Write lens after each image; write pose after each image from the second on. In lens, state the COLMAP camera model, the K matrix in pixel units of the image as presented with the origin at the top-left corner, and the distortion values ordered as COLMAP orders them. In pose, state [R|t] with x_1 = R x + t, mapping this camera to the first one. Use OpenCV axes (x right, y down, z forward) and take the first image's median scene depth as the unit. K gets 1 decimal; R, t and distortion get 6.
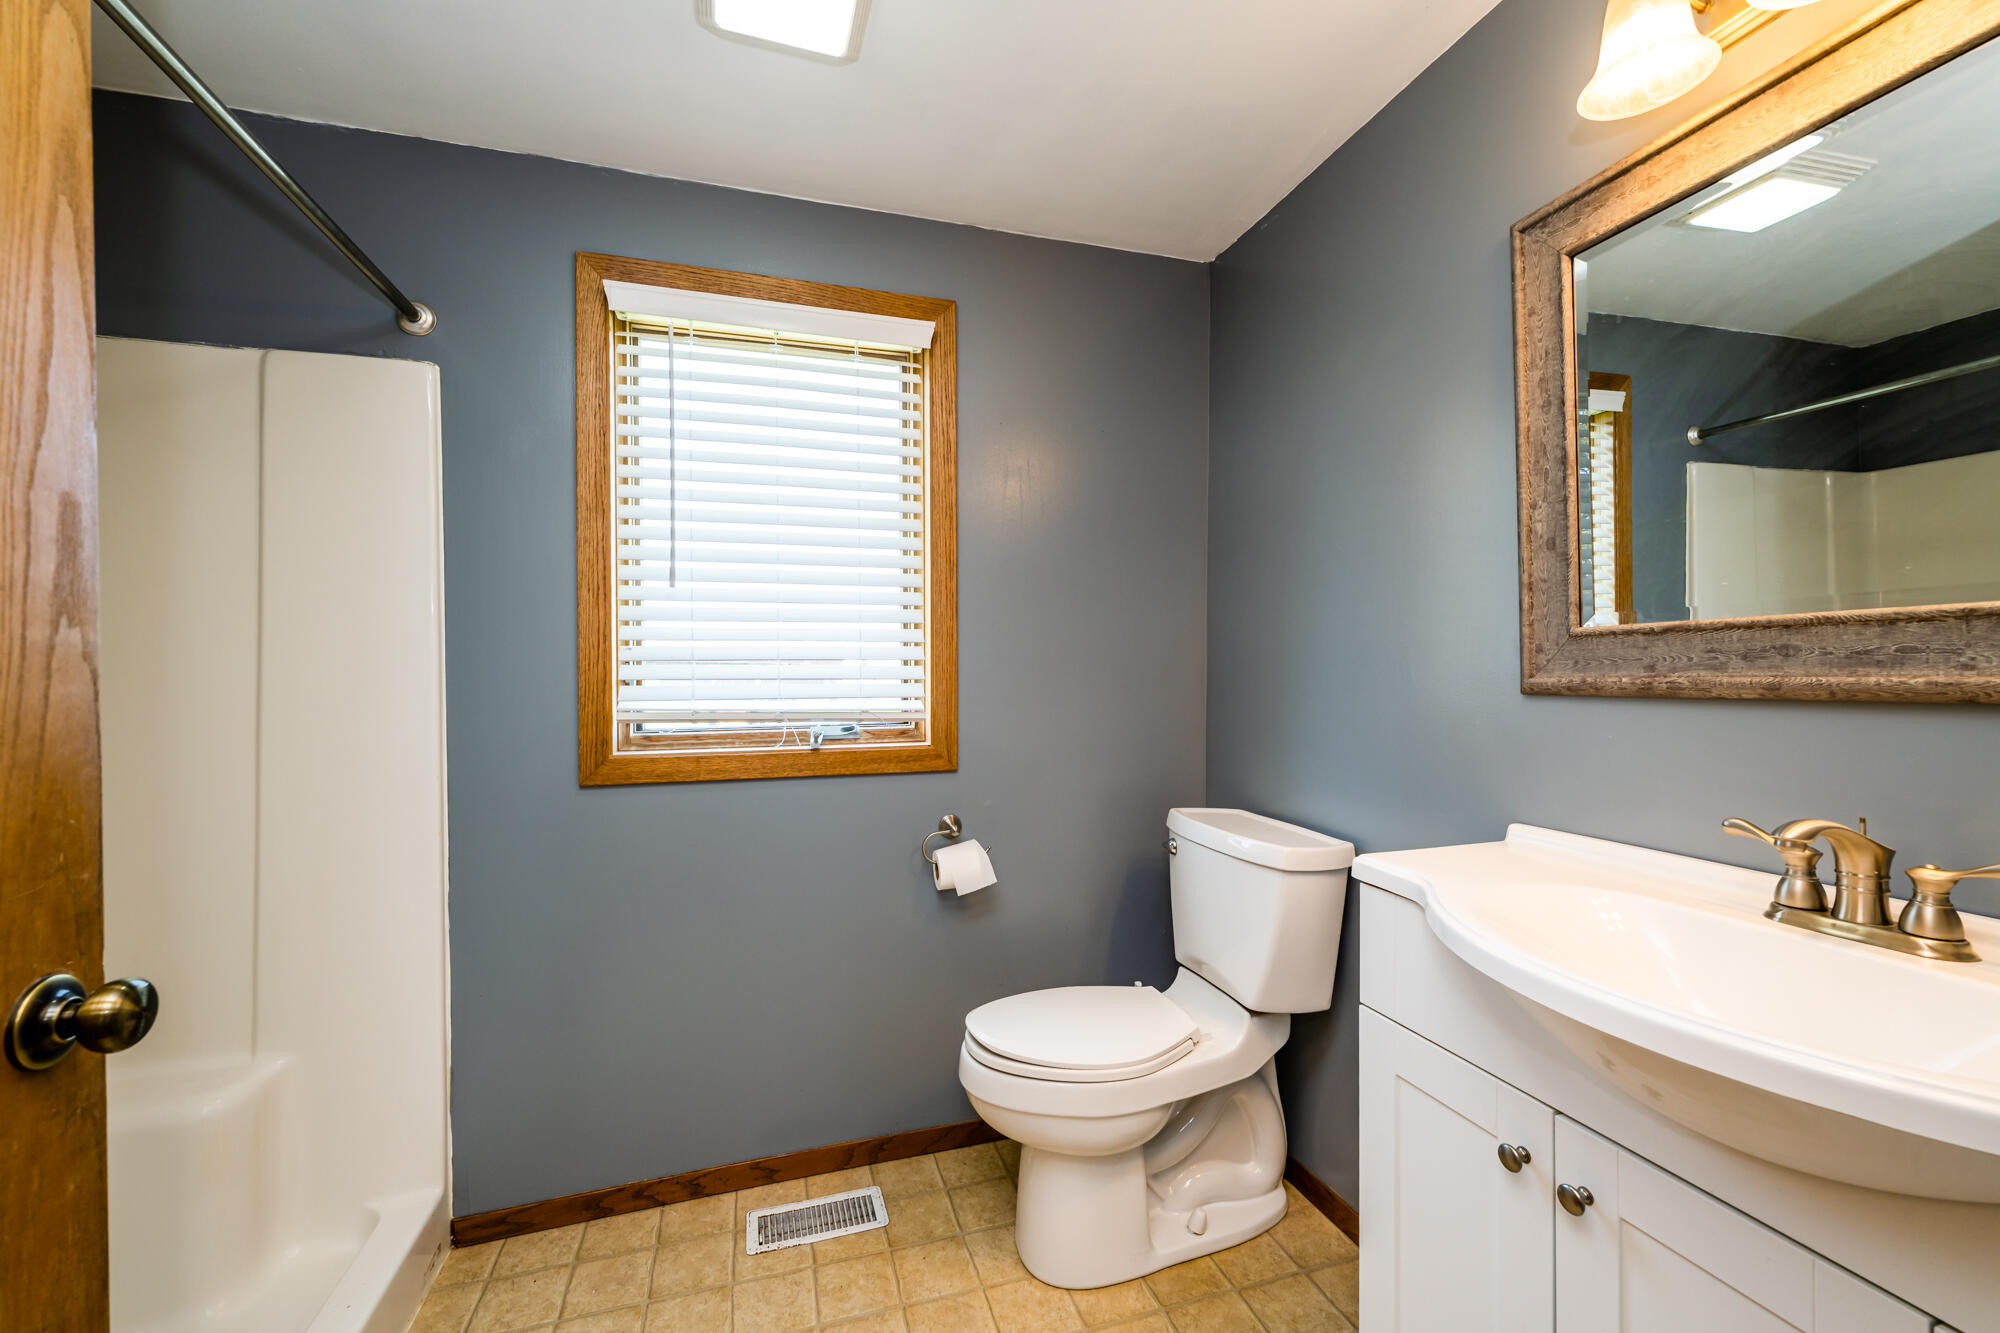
lens RADIAL K [[799.9, 0, 1005.3], [0, 799.9, 665.9], [0, 0, 1]] dist [-0.000644, 0.000003]
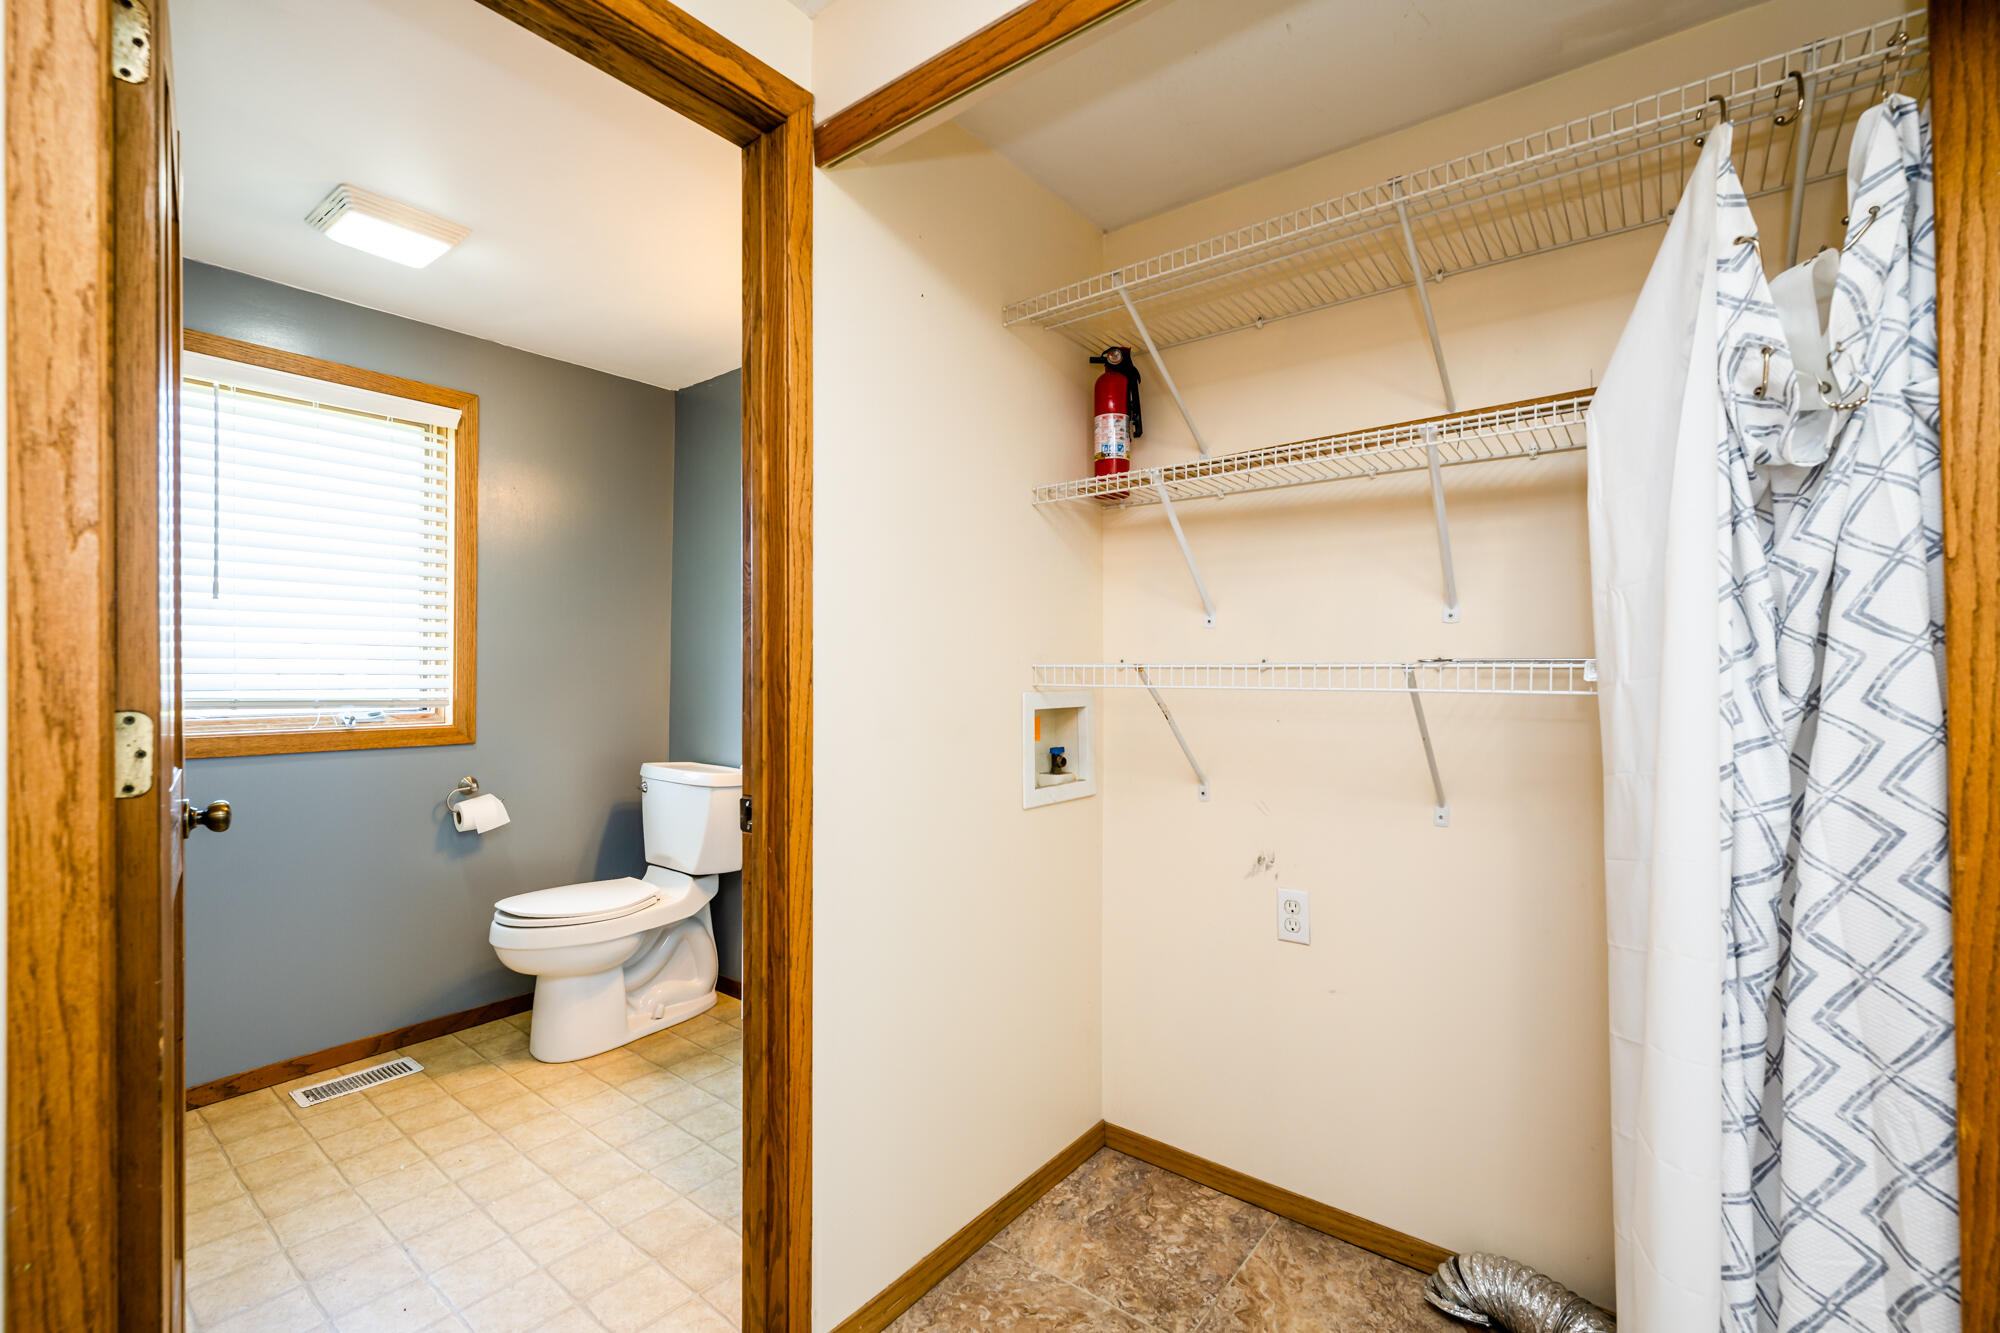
lens RADIAL K [[885.3, 0, 1004.4], [0, 885.3, 674.8], [0, 0, 1]] dist [0.001158, 0.000168]
pose [[0.829662, 0.005762, 0.558236, -0.166740], [-0.009137, 0.999953, 0.003258, 0.003436], [-0.558191, -0.007803, 0.829676, -0.790164]]
